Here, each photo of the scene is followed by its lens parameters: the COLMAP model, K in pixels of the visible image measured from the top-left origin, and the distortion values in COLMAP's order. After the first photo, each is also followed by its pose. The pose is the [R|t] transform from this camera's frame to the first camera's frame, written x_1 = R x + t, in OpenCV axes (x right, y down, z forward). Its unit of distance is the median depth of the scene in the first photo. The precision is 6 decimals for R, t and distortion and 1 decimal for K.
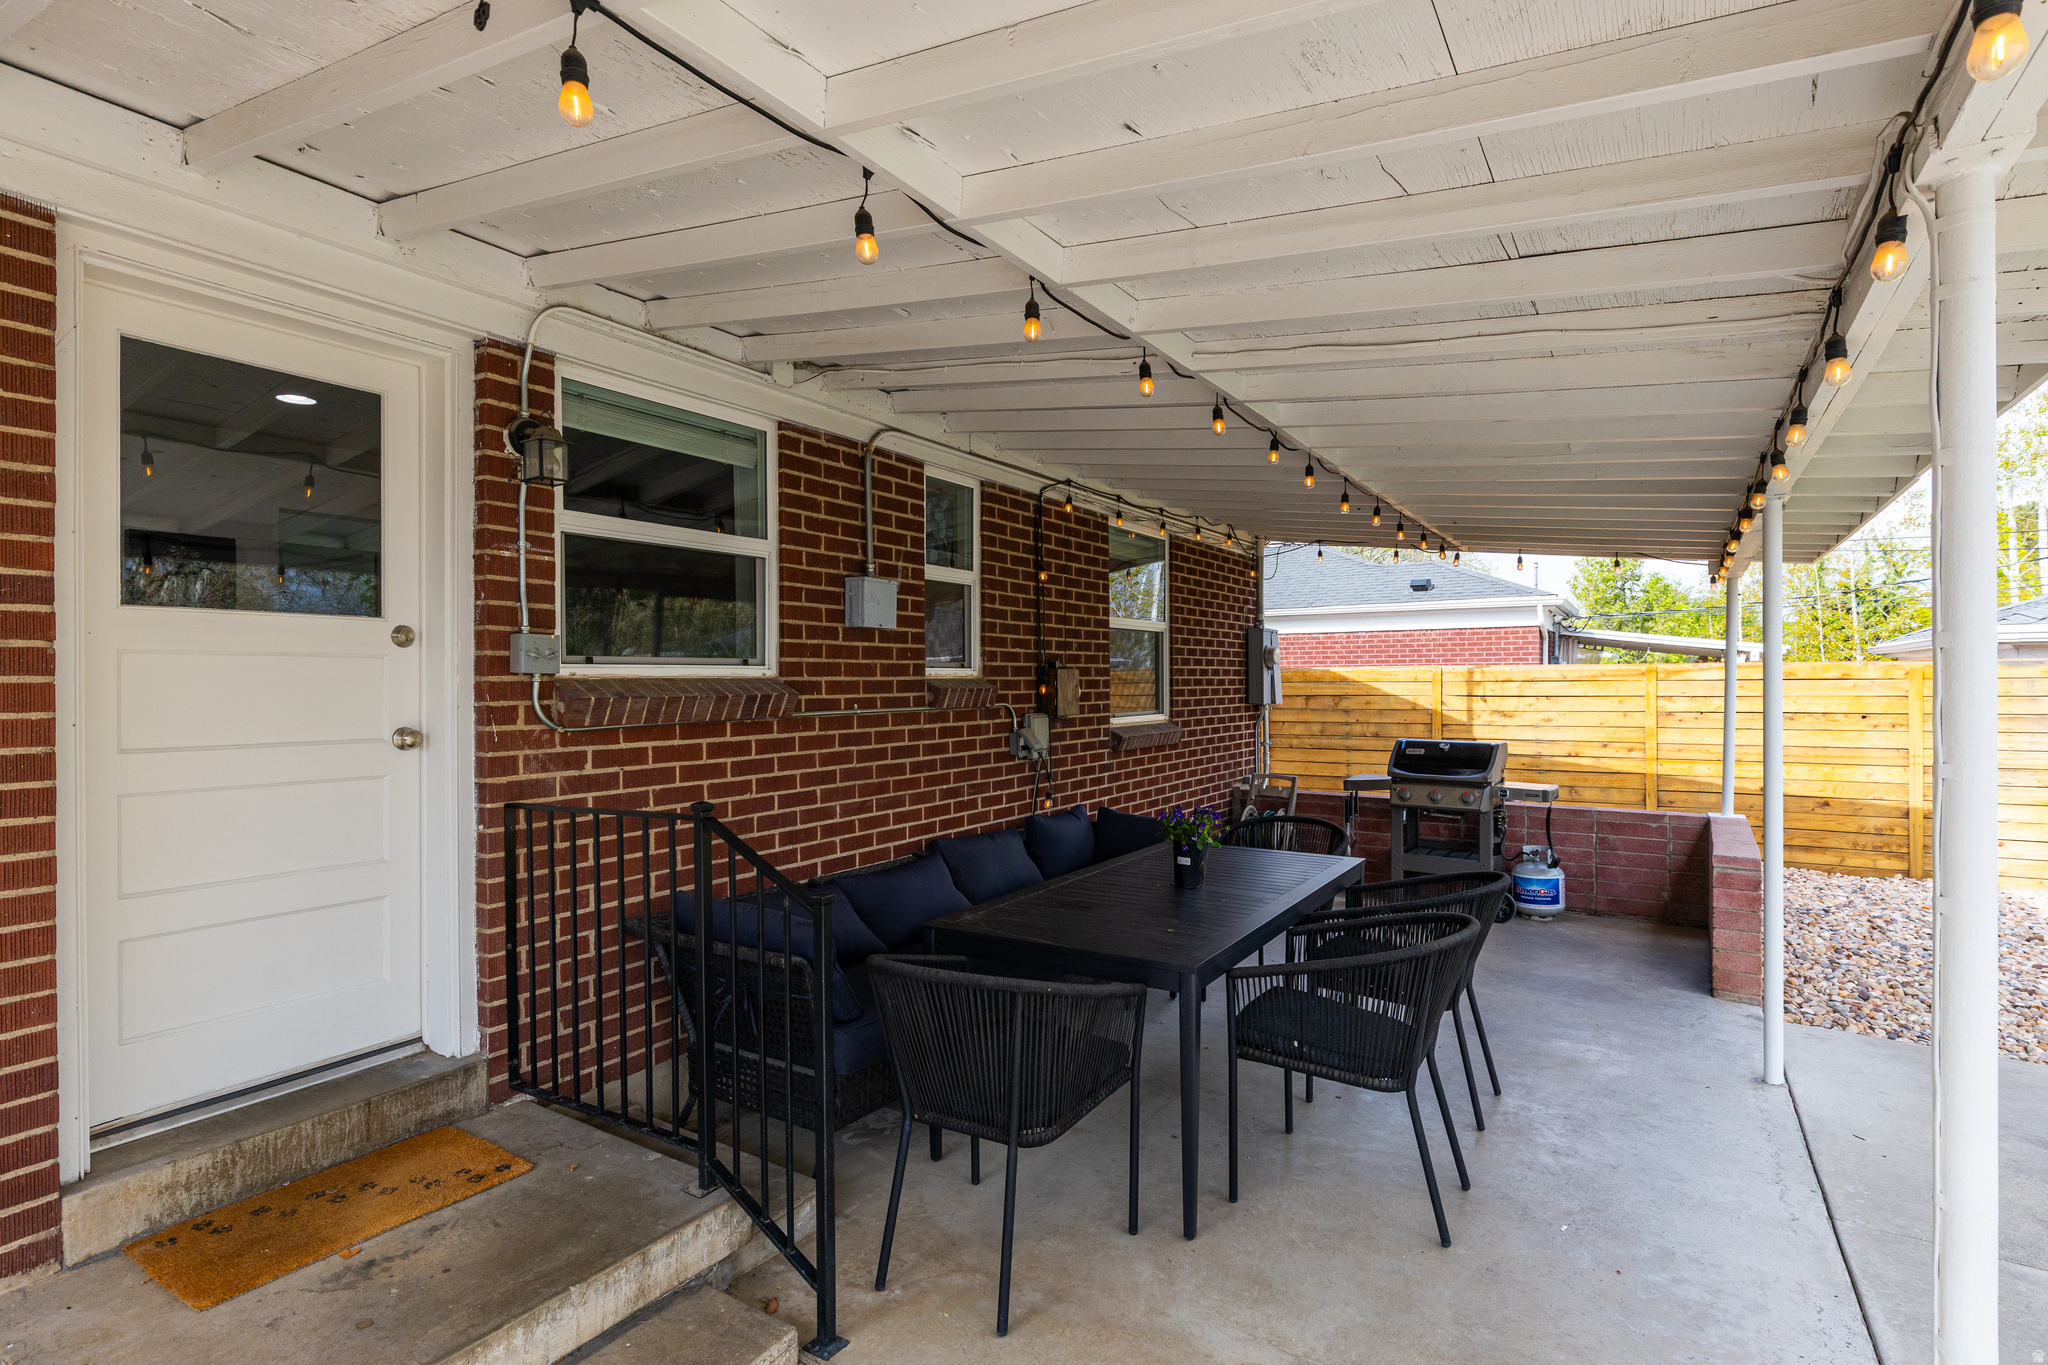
lens RADIAL K [[998.7, 0, 1039.0], [0, 998.7, 689.3], [0, 0, 1]] dist [-0.003518, 0.000677]
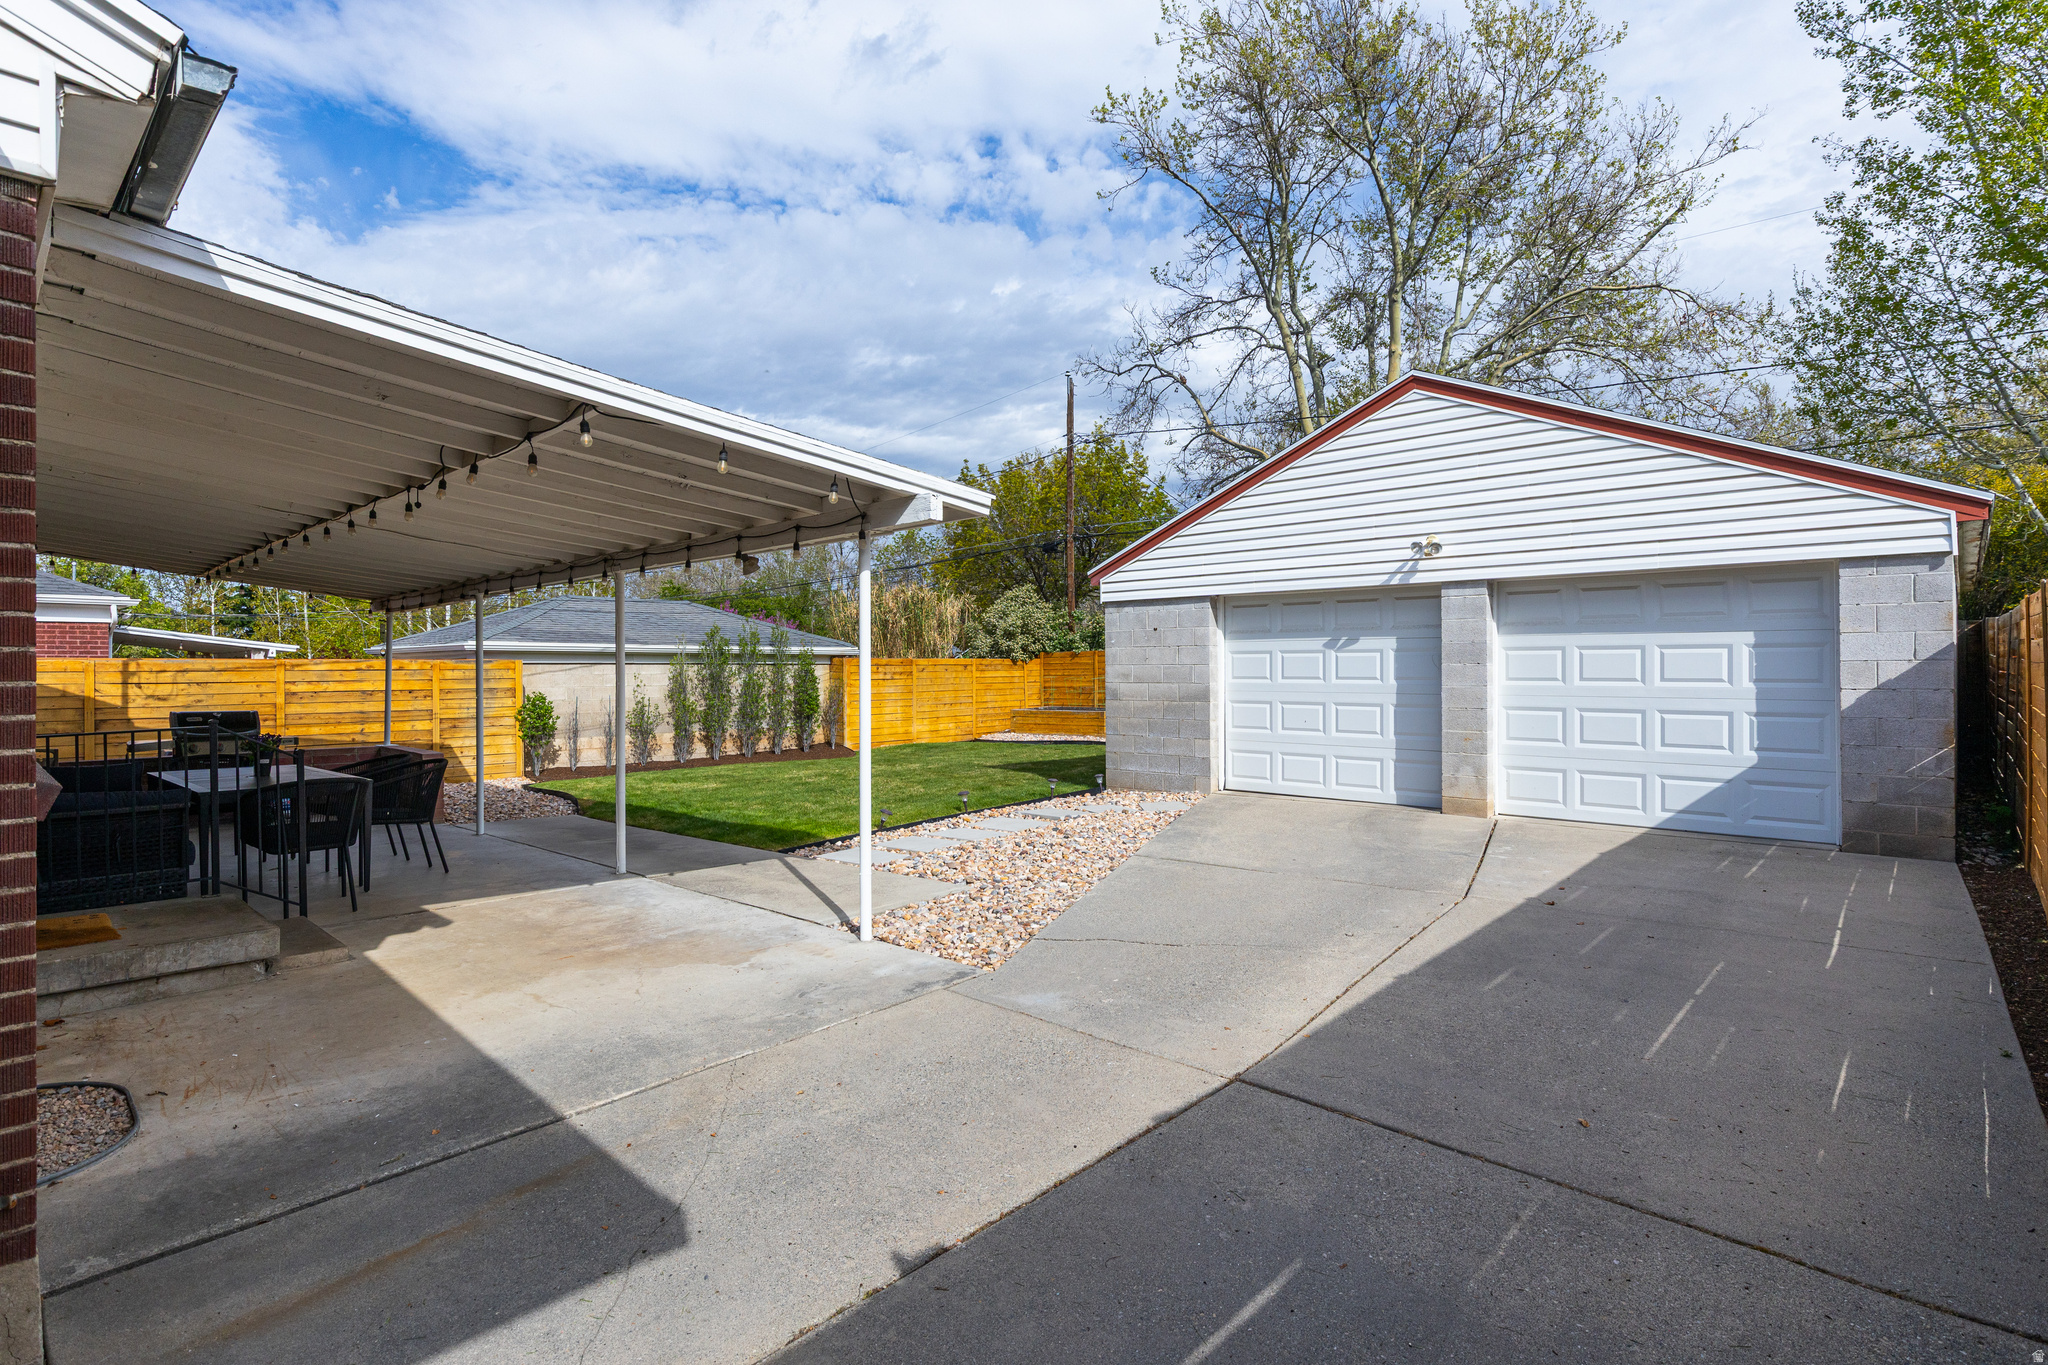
lens RADIAL K [[998.7, 0, 1018.1], [0, 998.7, 675.3], [0, 0, 1]] dist [-0.003518, 0.000677]
pose [[0.196078, -0.002998, 0.980584, -1.162409], [0.010676, 0.999943, 0.000922, 0.014906], [-0.980530, 0.010288, 0.196099, -0.642874]]
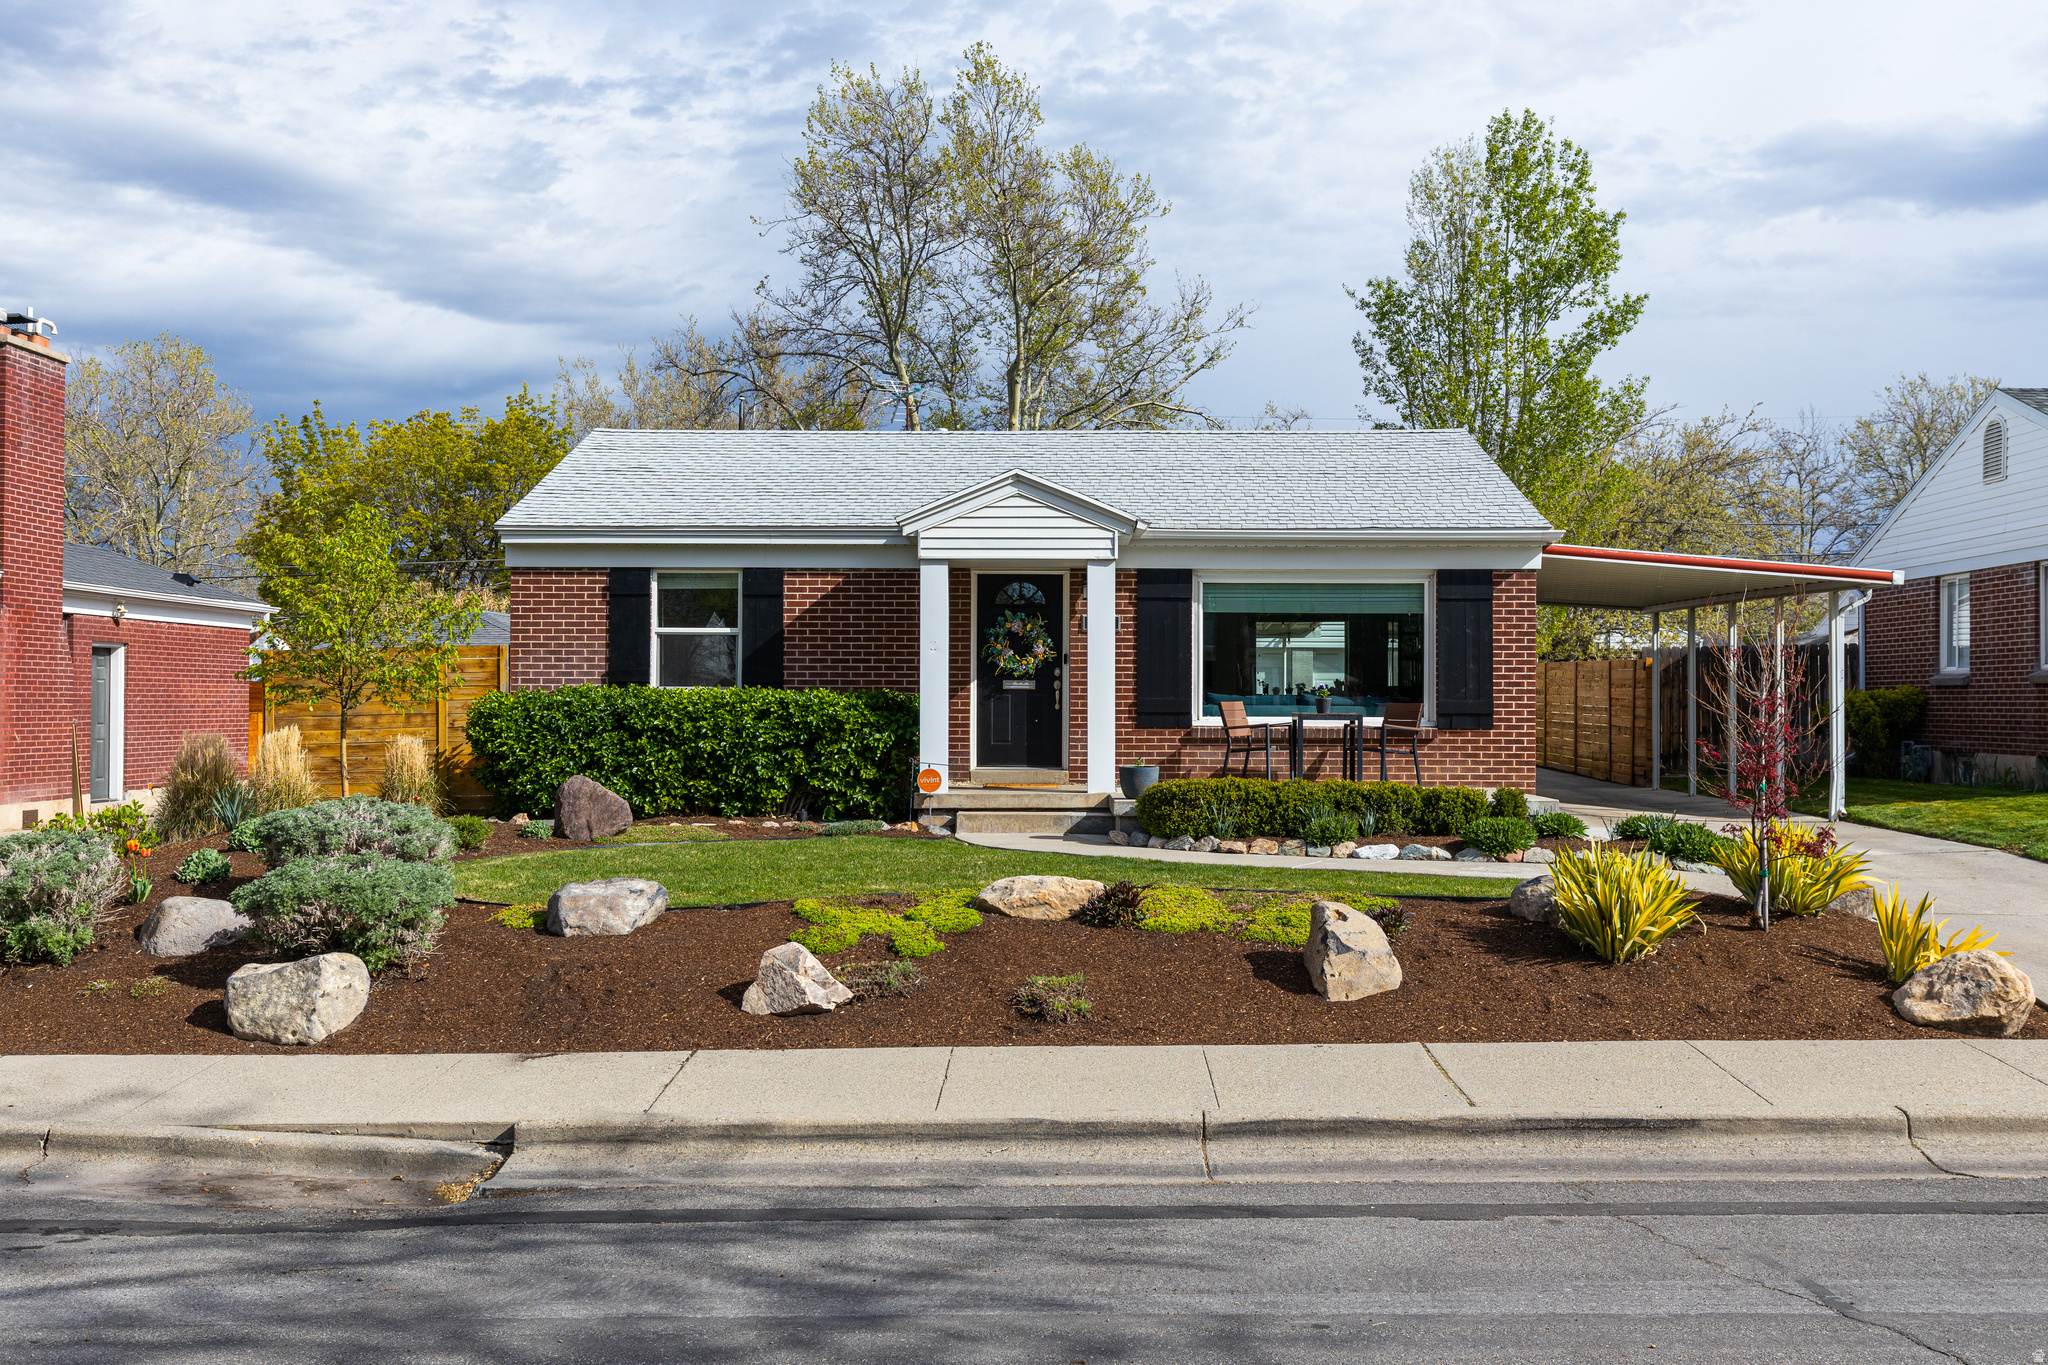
lens RADIAL K [[1864.2, 0, 1004.2], [0, 1864.2, 674.5], [0, 0, 1]] dist [0.007320, 0.007524]
pose [[-0.504966, 0.018985, 0.862930, -5.299429], [0.004034, 0.999799, -0.019635, 0.105905], [-0.863130, -0.006434, -0.504941, 4.056145]]
